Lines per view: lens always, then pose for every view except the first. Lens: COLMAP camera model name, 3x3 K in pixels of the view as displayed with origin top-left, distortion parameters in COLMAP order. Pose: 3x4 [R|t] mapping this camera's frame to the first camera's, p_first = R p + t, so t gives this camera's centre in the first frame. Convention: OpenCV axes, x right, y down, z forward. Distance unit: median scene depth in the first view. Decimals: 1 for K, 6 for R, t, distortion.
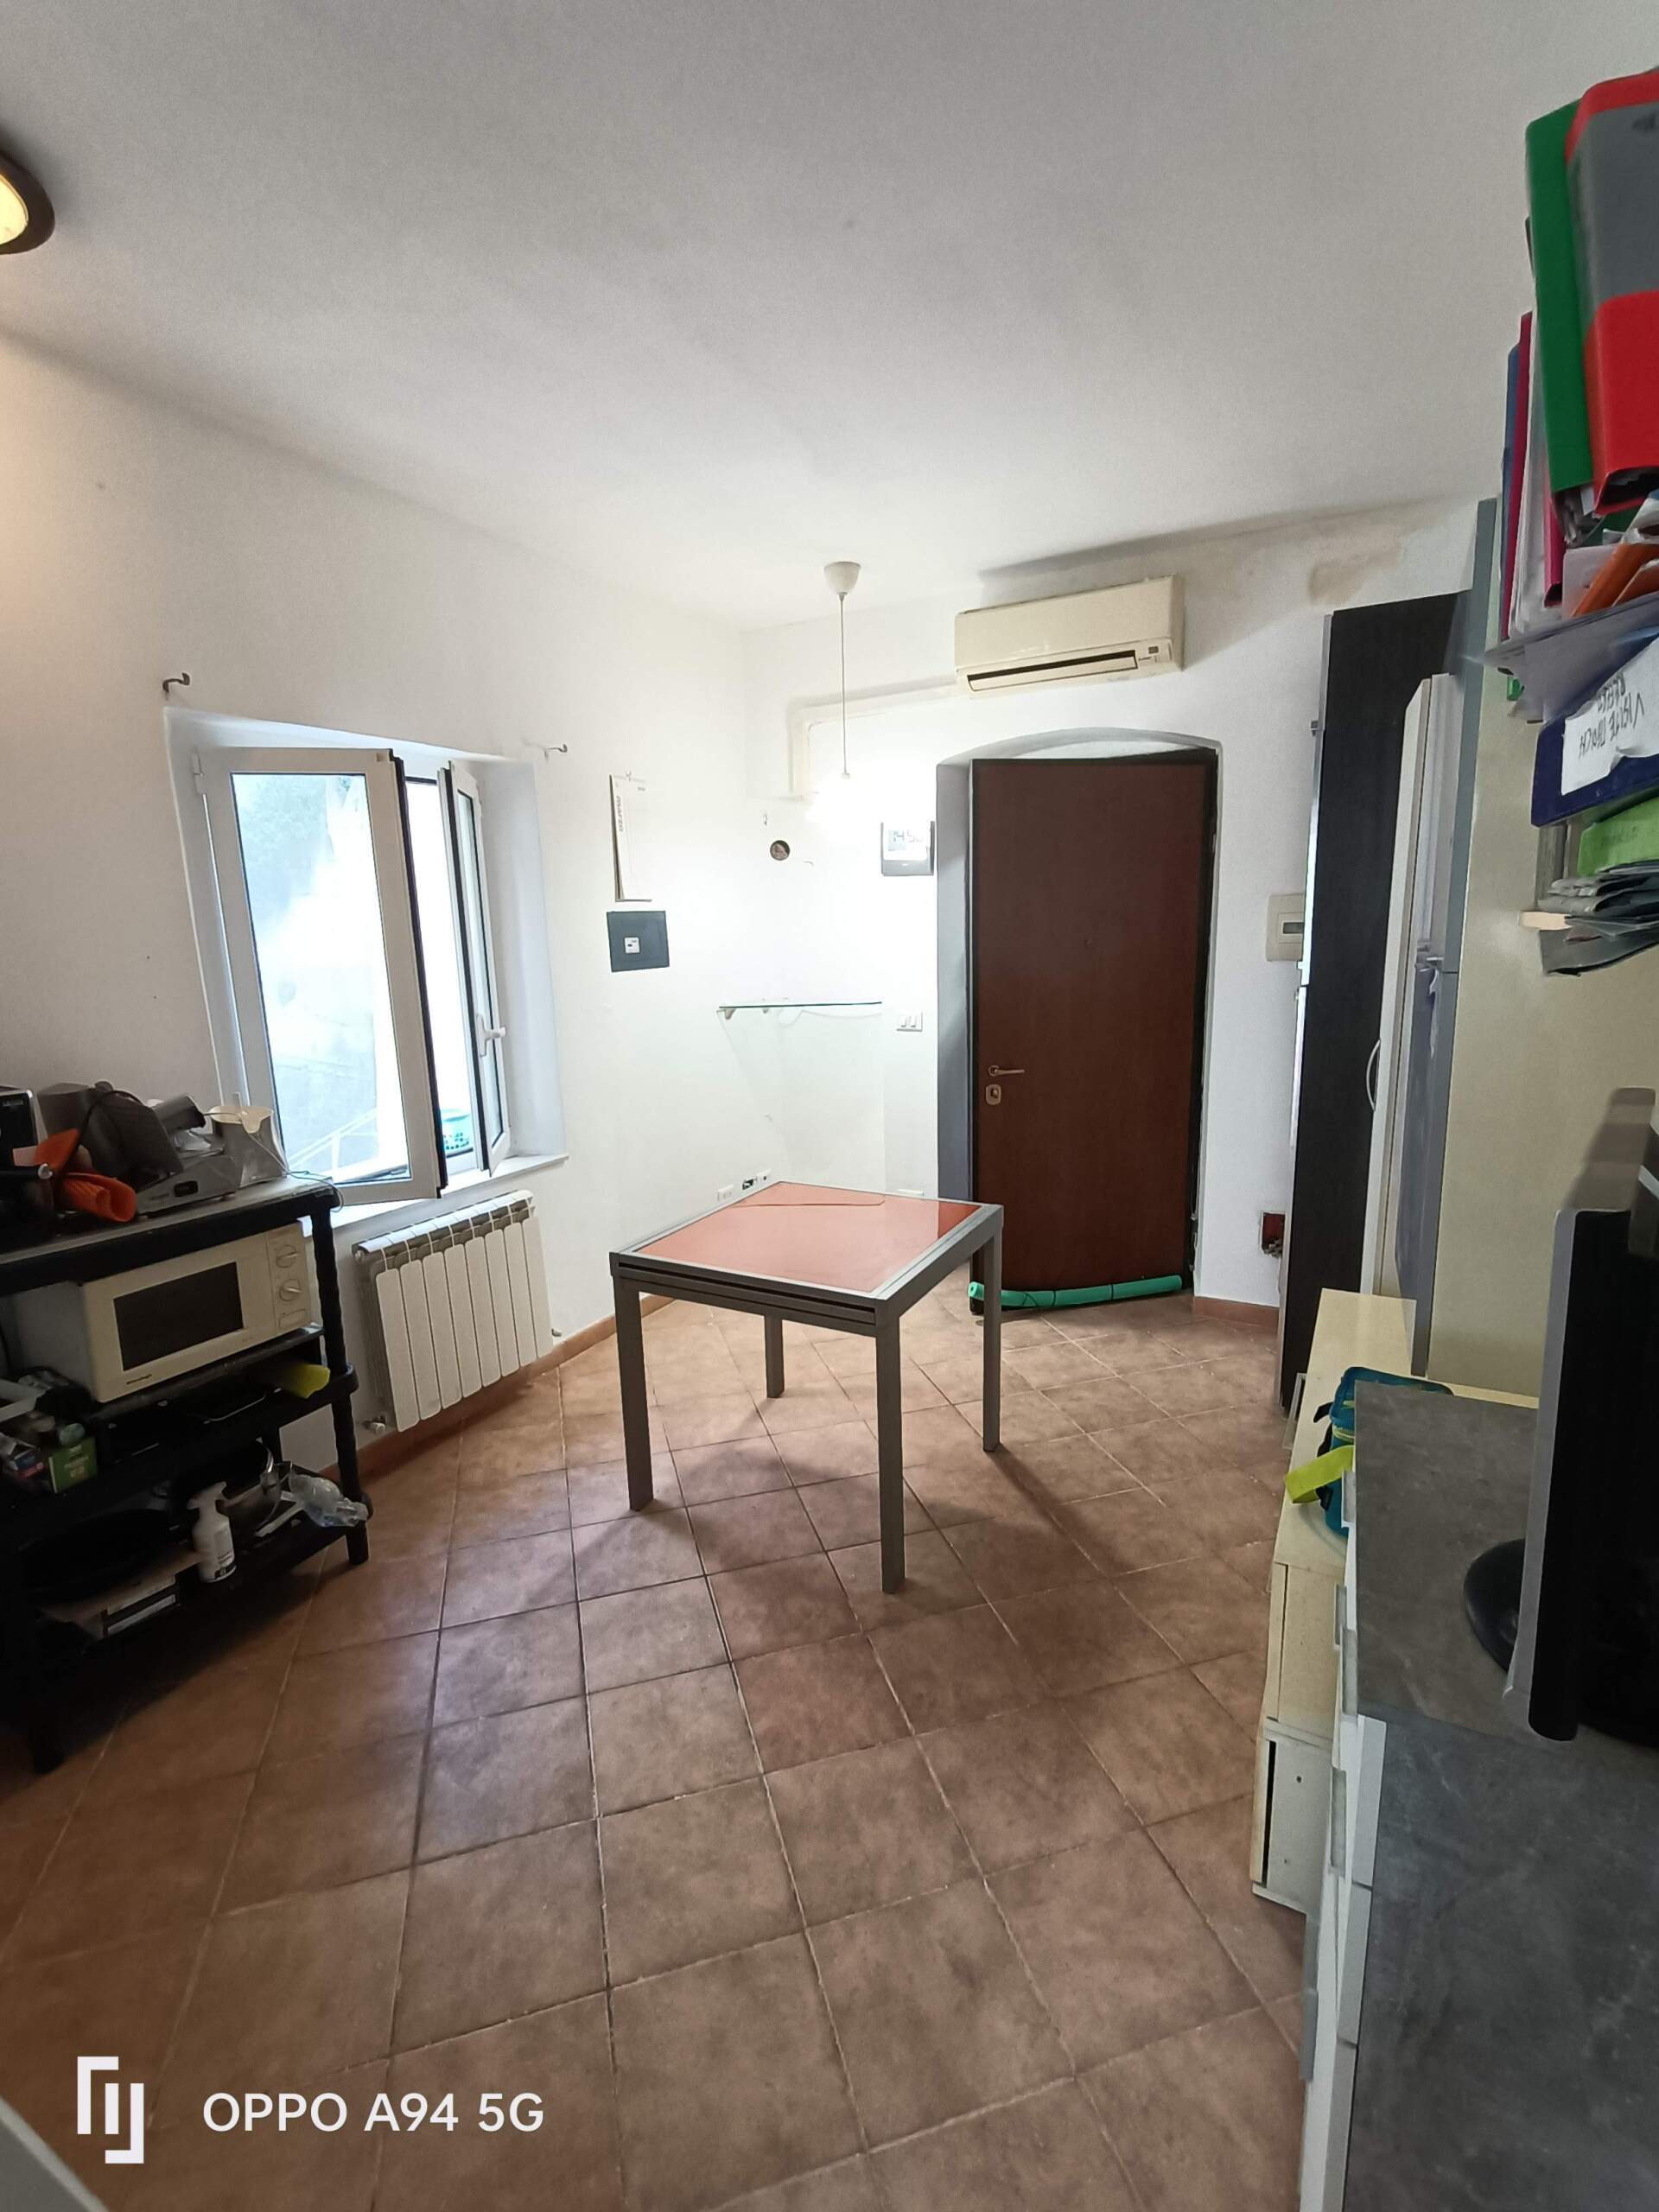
lens RADIAL K [[1007.6, 0, 811.1], [0, 1007.6, 1125.8], [0, 0, 1]] dist [0.005277, -0.001950]
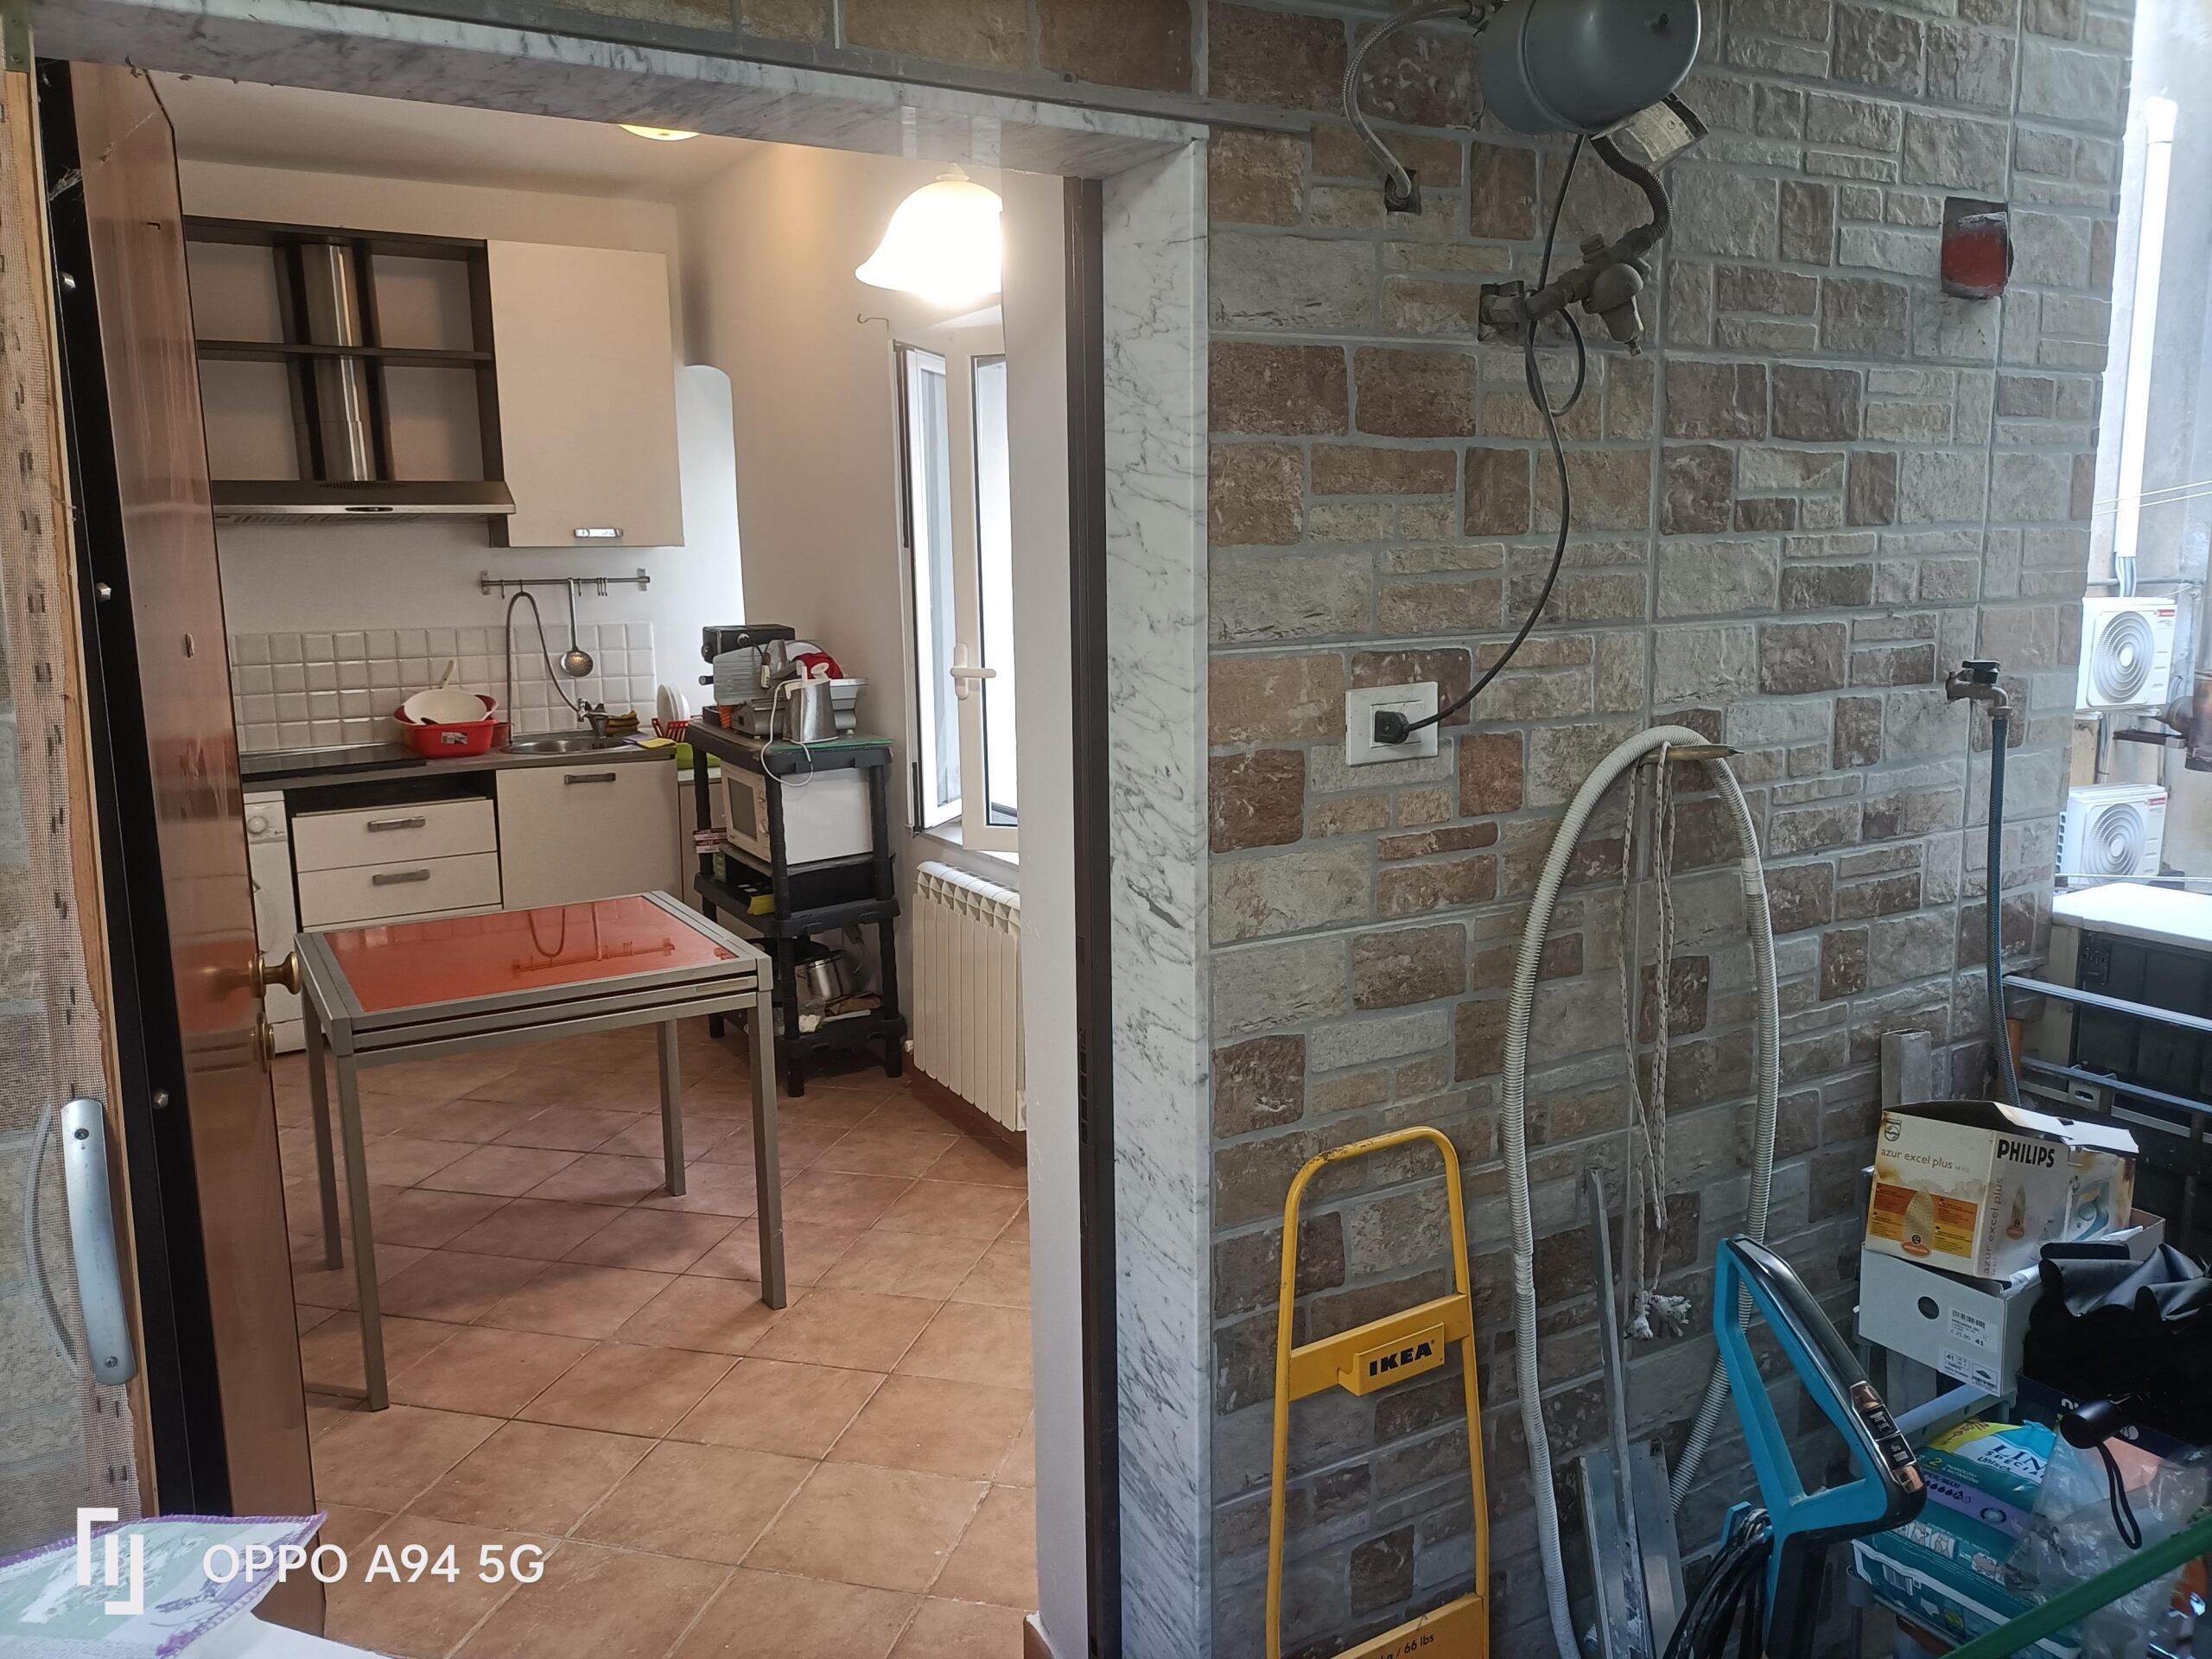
lens RADIAL K [[1656.5, 0, 1117.3], [0, 1656.5, 822.0], [0, 0, 1]] dist [0.014370, -0.006996]
pose [[-0.502484, 0.182551, -0.845095, 0.910974], [-0.149956, 0.944239, 0.293130, -0.470000], [0.851483, 0.274020, -0.447090, 2.126336]]
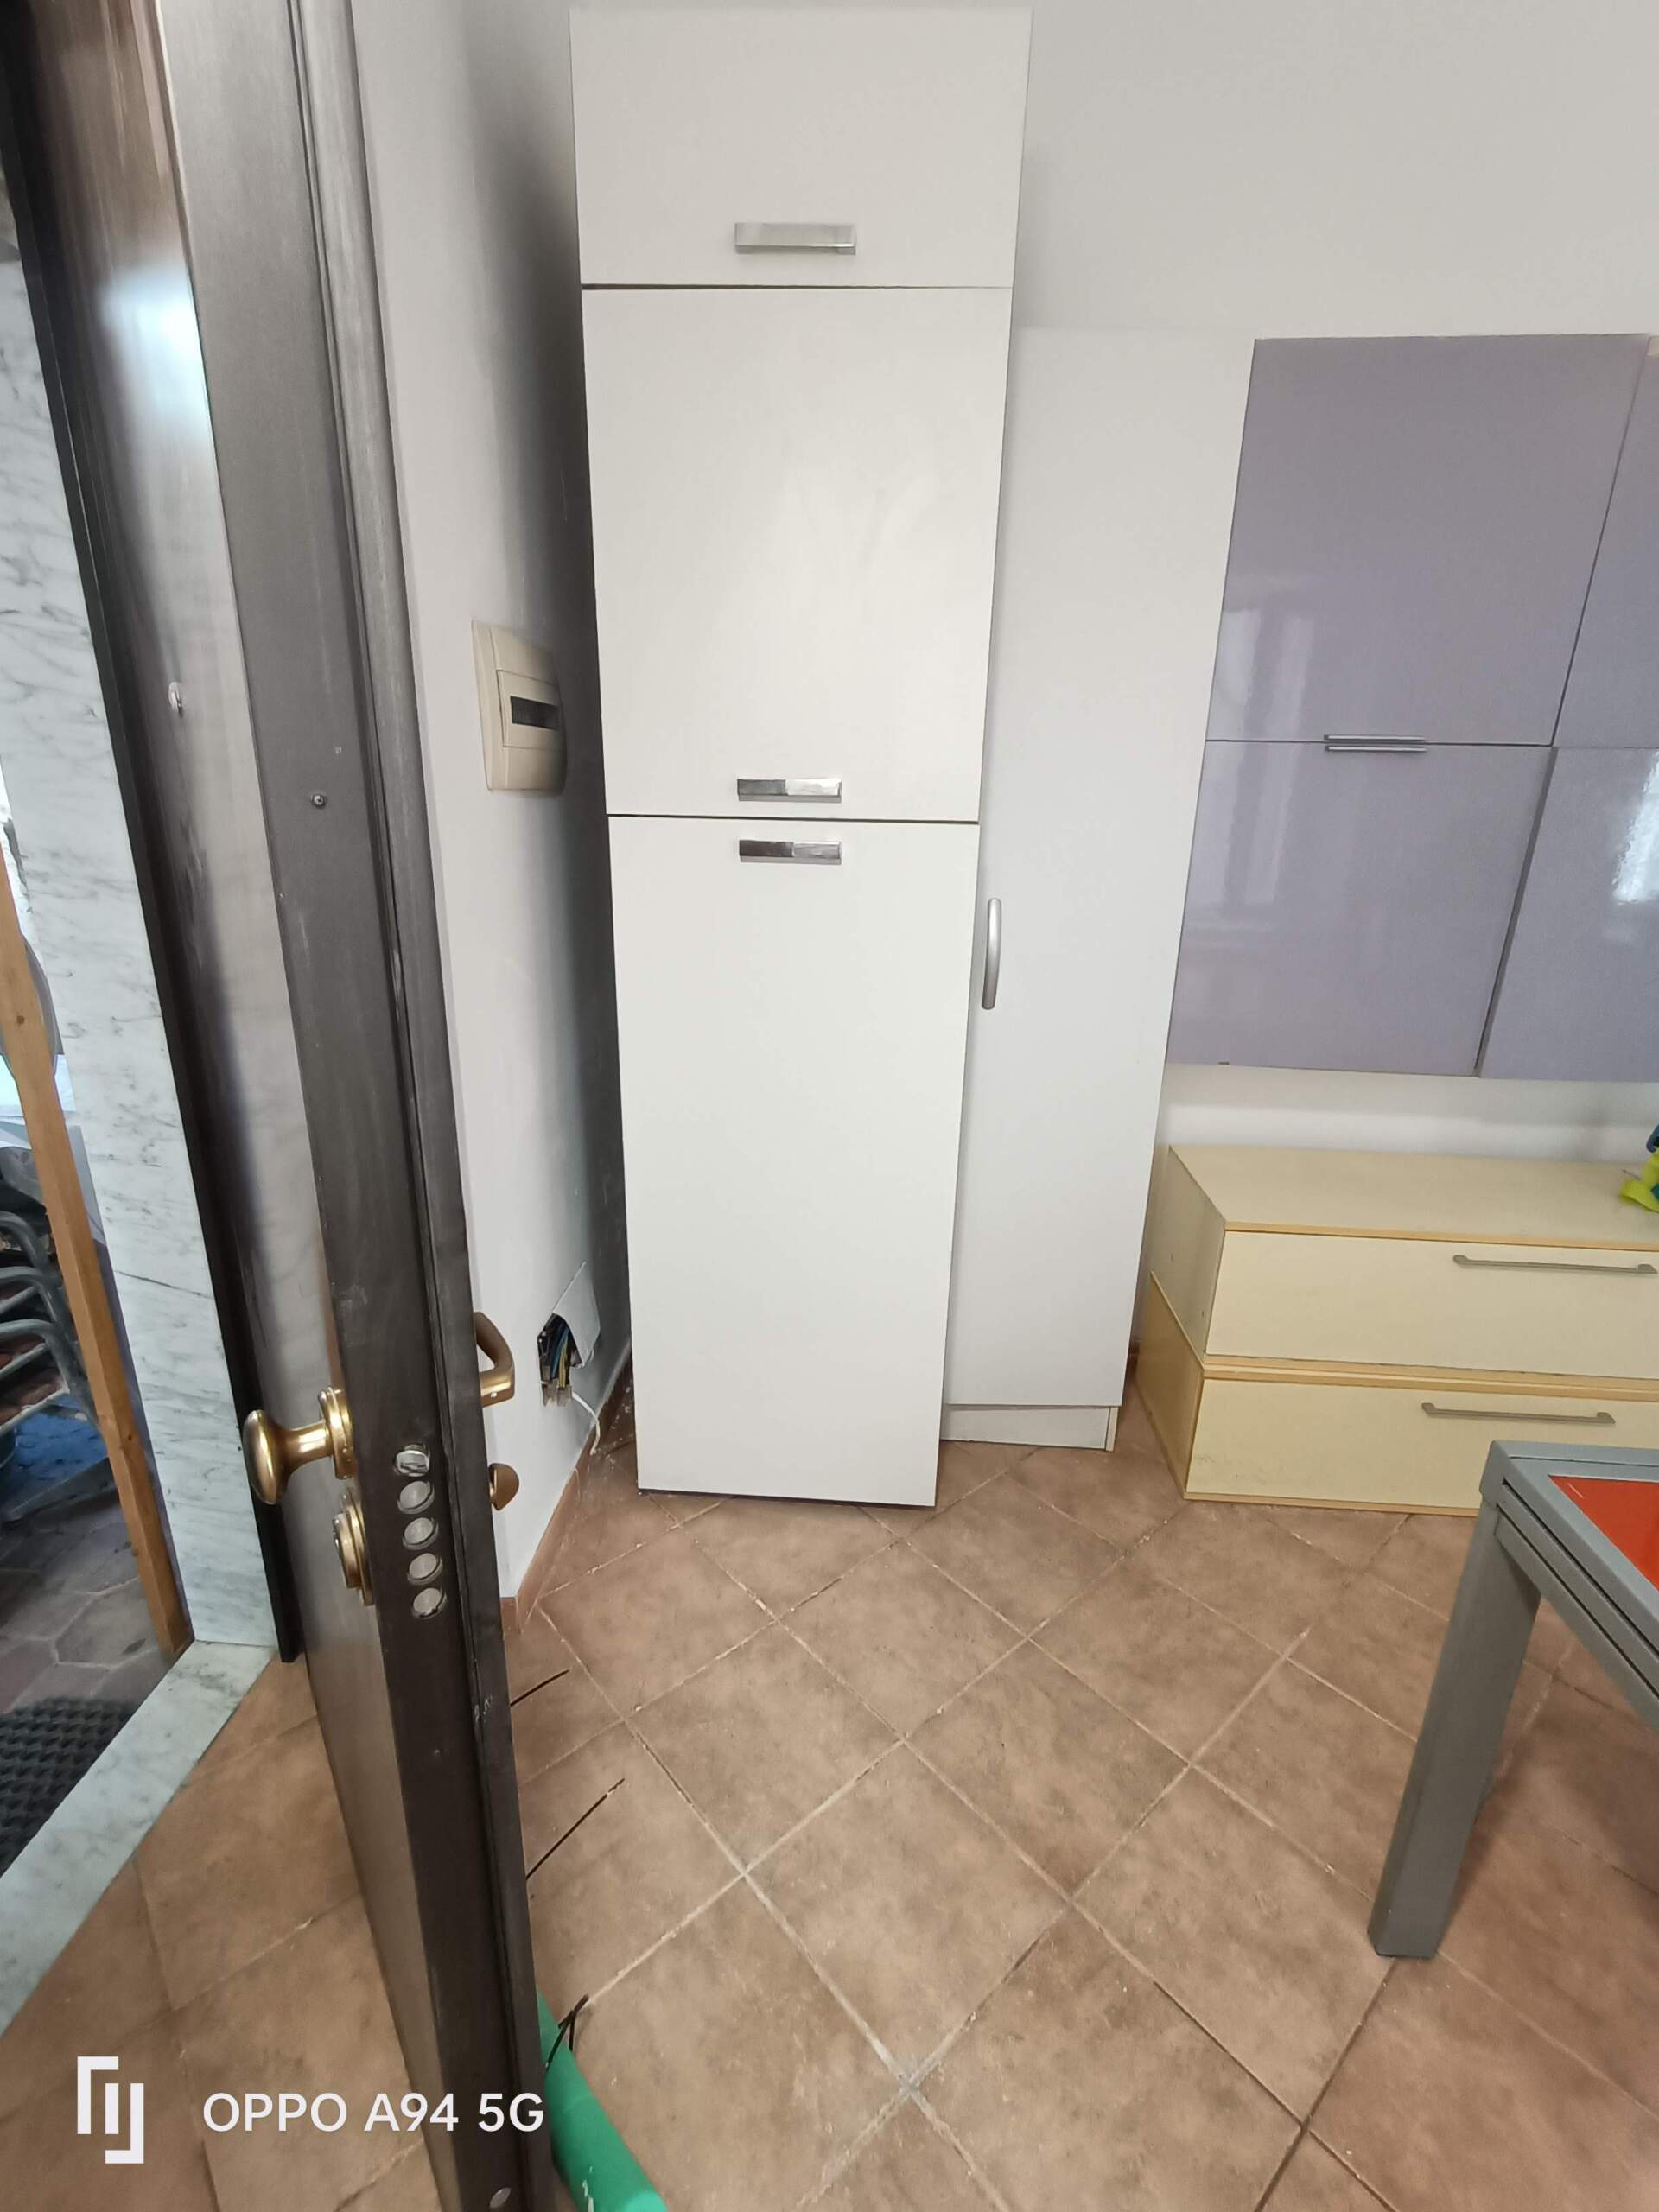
lens RADIAL K [[1007.6, 0, 806.8], [0, 1007.6, 1111.5], [0, 0, 1]] dist [0.005277, -0.001950]
pose [[-0.419746, -0.258720, 0.869987, 0.004052], [0.183718, 0.914455, 0.360583, -0.248619], [-0.888854, 0.311185, -0.336307, 1.530941]]
